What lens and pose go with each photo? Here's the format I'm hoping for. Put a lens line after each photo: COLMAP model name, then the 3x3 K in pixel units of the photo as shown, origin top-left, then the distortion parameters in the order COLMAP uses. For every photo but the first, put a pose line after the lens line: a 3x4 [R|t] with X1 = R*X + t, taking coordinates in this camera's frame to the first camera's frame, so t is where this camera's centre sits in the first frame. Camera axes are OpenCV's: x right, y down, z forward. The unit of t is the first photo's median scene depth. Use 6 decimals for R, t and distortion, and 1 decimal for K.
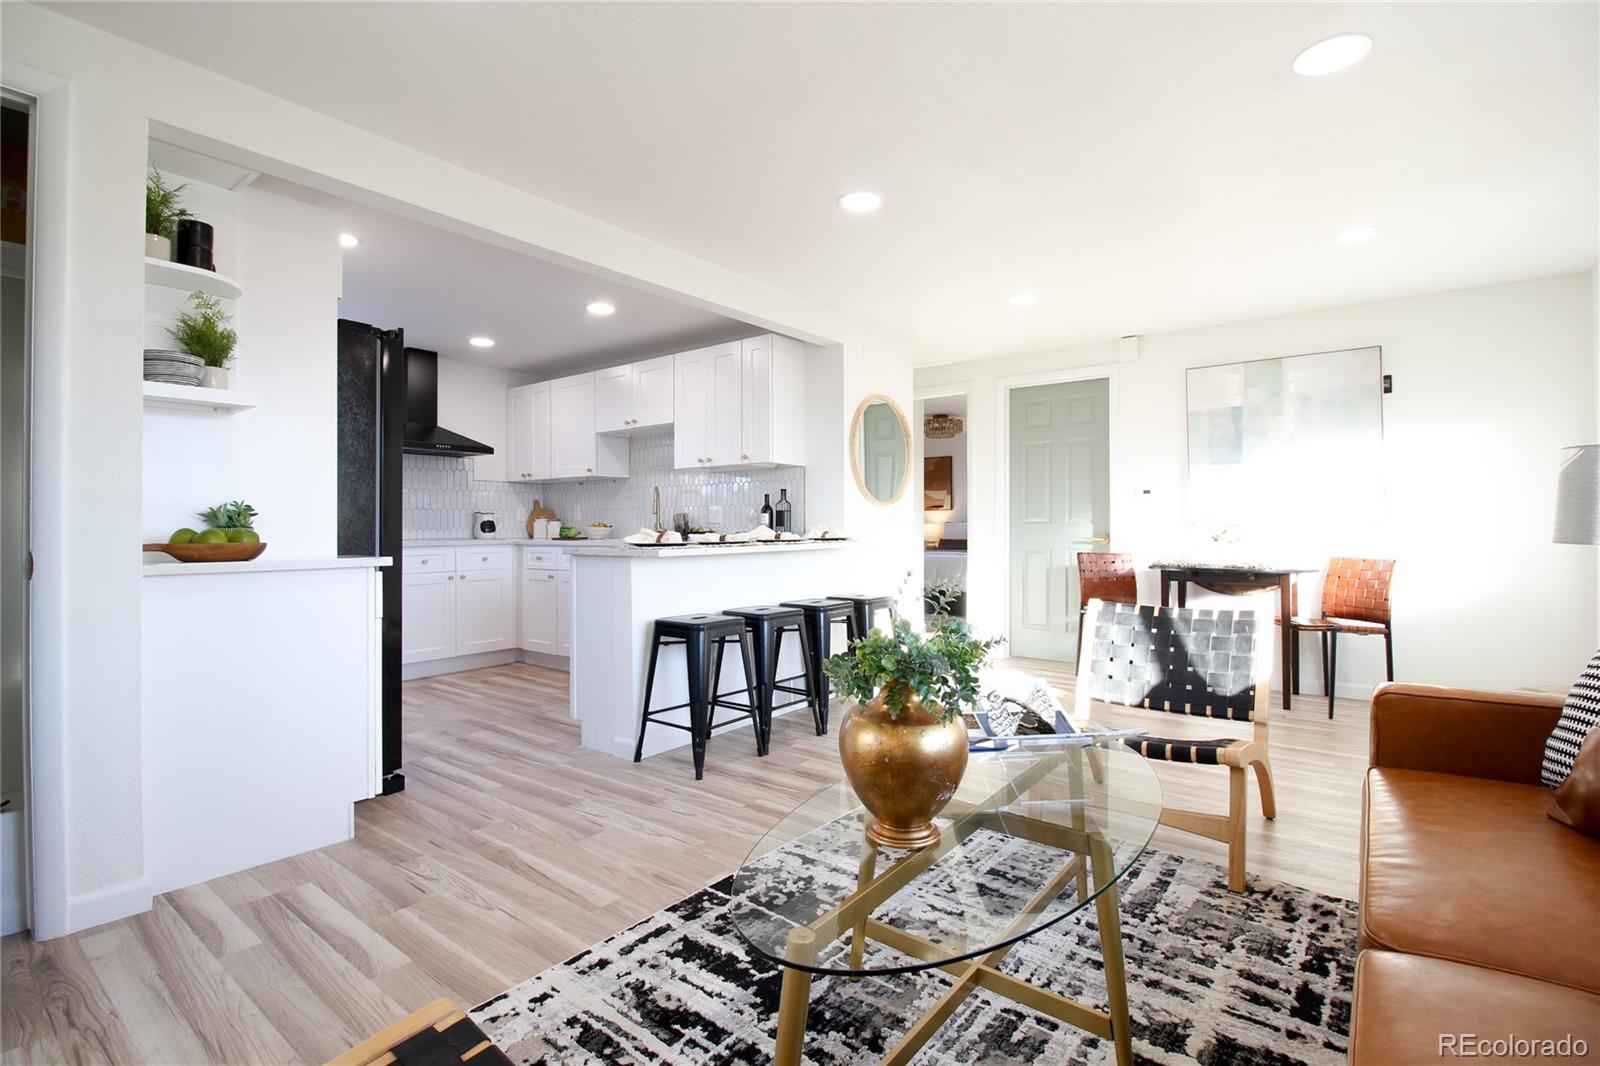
lens RADIAL K [[743.9, 0, 806.6], [0, 743.9, 527.8], [0, 0, 1]] dist [-0.036425, -0.000610]
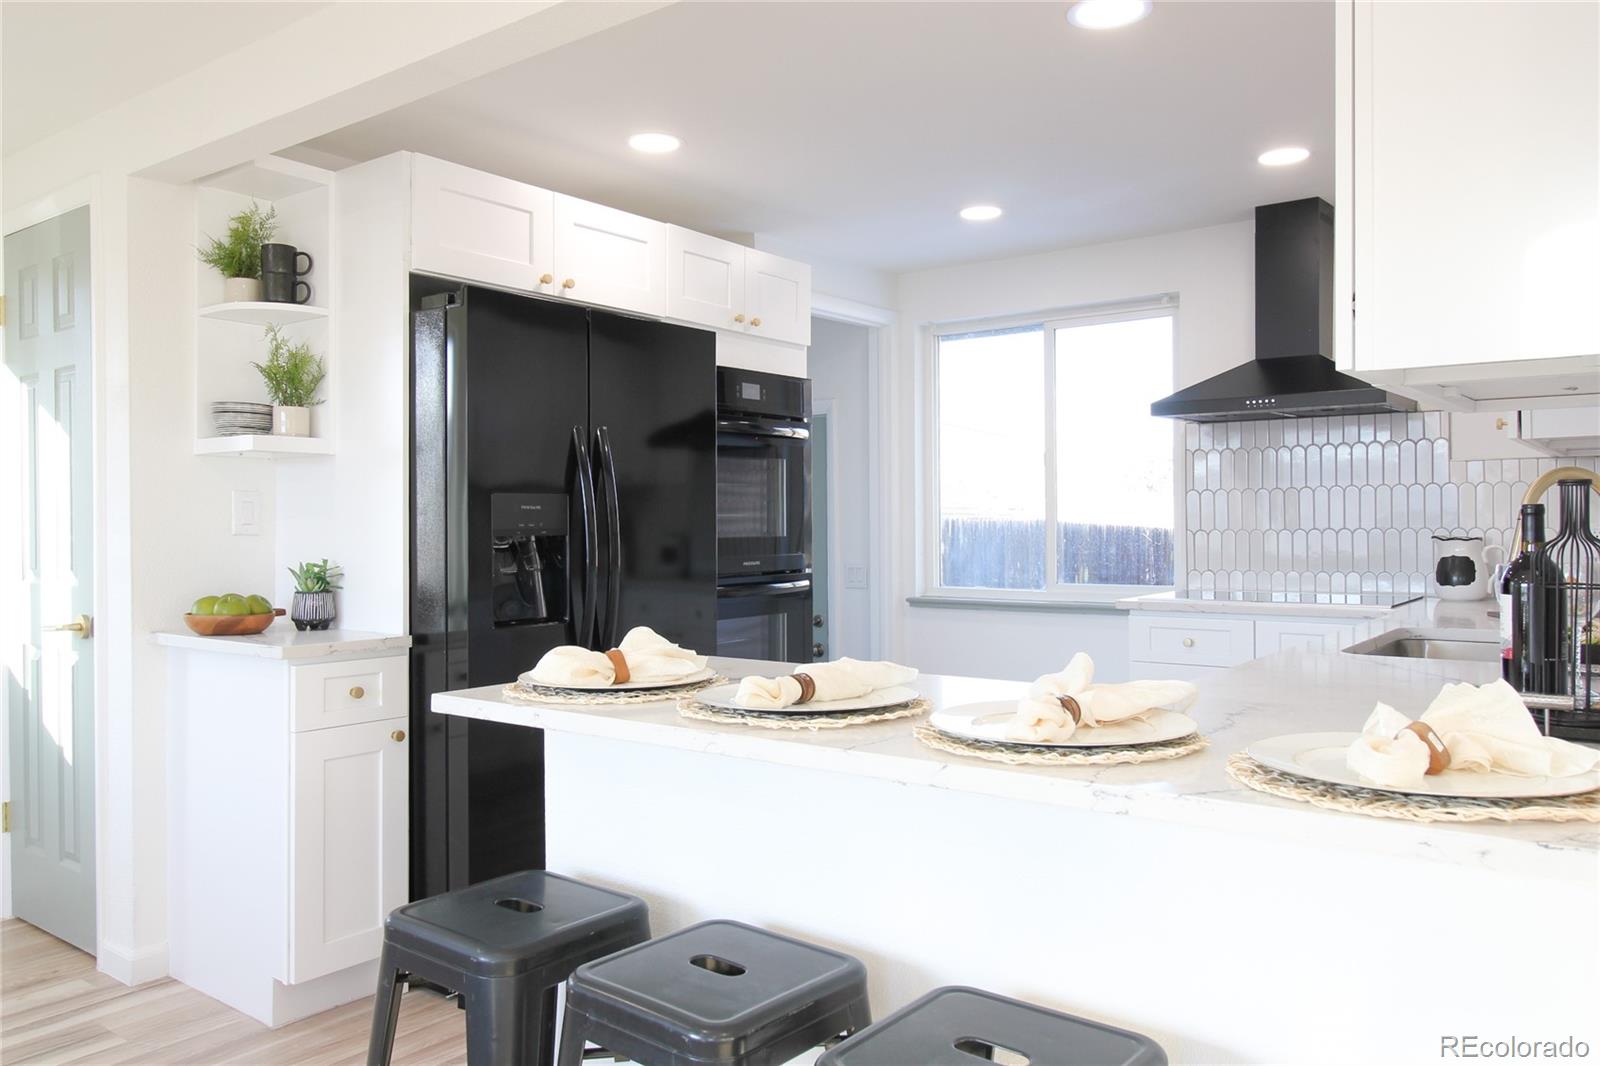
lens RADIAL K [[1140.4, 0, 828.3], [0, 1140.4, 524.0], [0, 0, 1]] dist [-0.001769, -0.002904]
pose [[0.004551, 0.008291, -0.999955, 0.354451], [0.006045, 0.999947, 0.008319, -0.059183], [0.999971, -0.006082, 0.004500, 1.068956]]
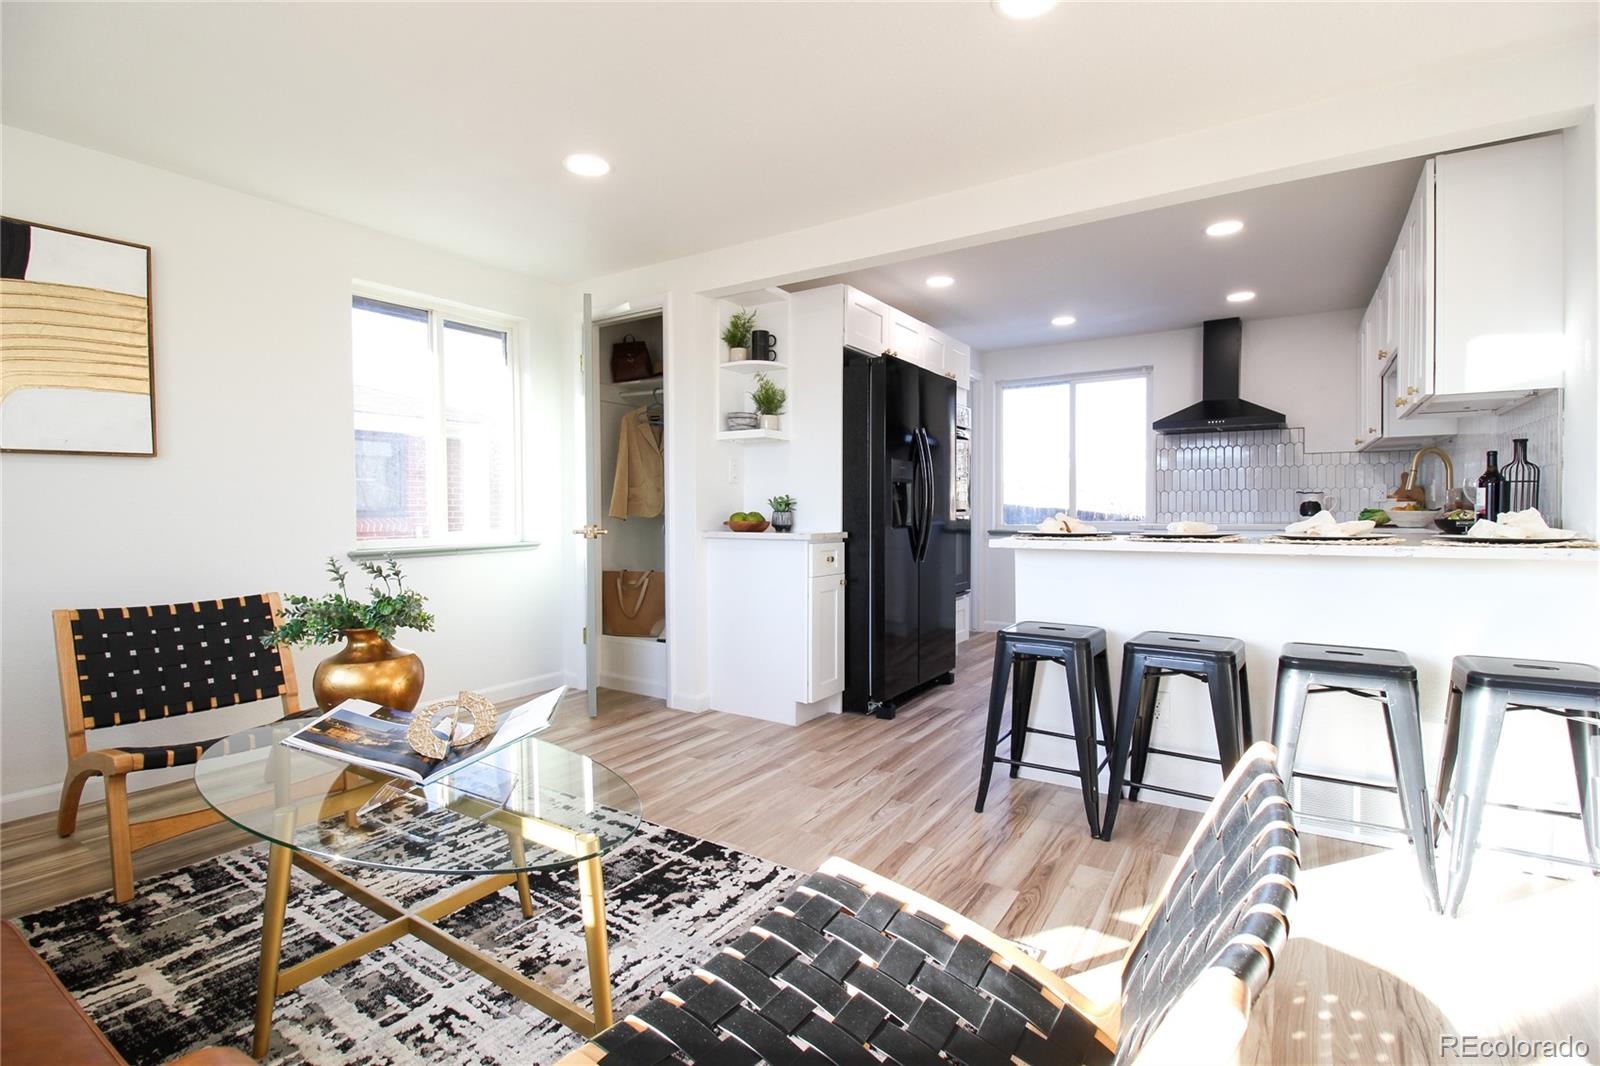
lens RADIAL K [[724.3, 0, 807.5], [0, 724.3, 521.5], [0, 0, 1]] dist [-0.030399, -0.001254]
pose [[0.065716, 0.022939, -0.997575, 0.554713], [0.001227, 0.999733, 0.023070, -0.010712], [0.997838, -0.002740, 0.065670, 0.635952]]
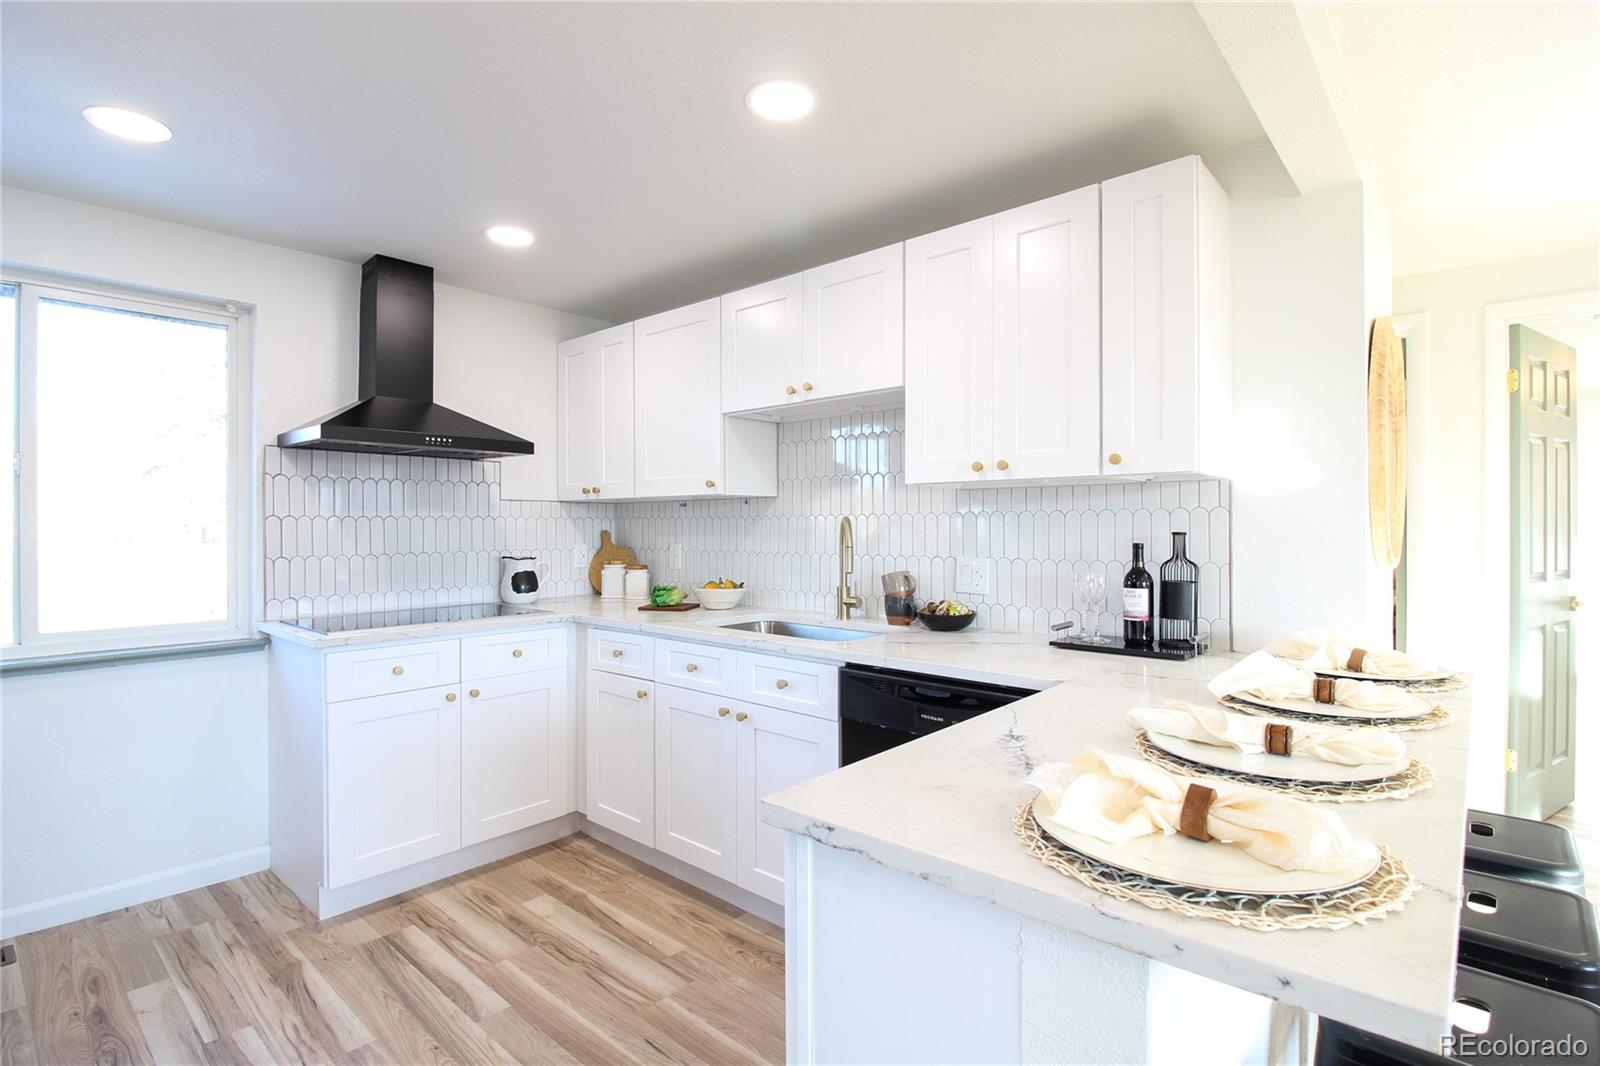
lens RADIAL K [[735.8, 0, 800.0], [0, 735.8, 533.0], [0, 0, 1]] dist [-0.057930, -0.000018]
pose [[0.997855, 0.003177, -0.065388, -0.305131], [-0.002651, 0.999964, 0.008122, -0.073948], [0.065412, -0.007931, 0.997827, 0.755365]]
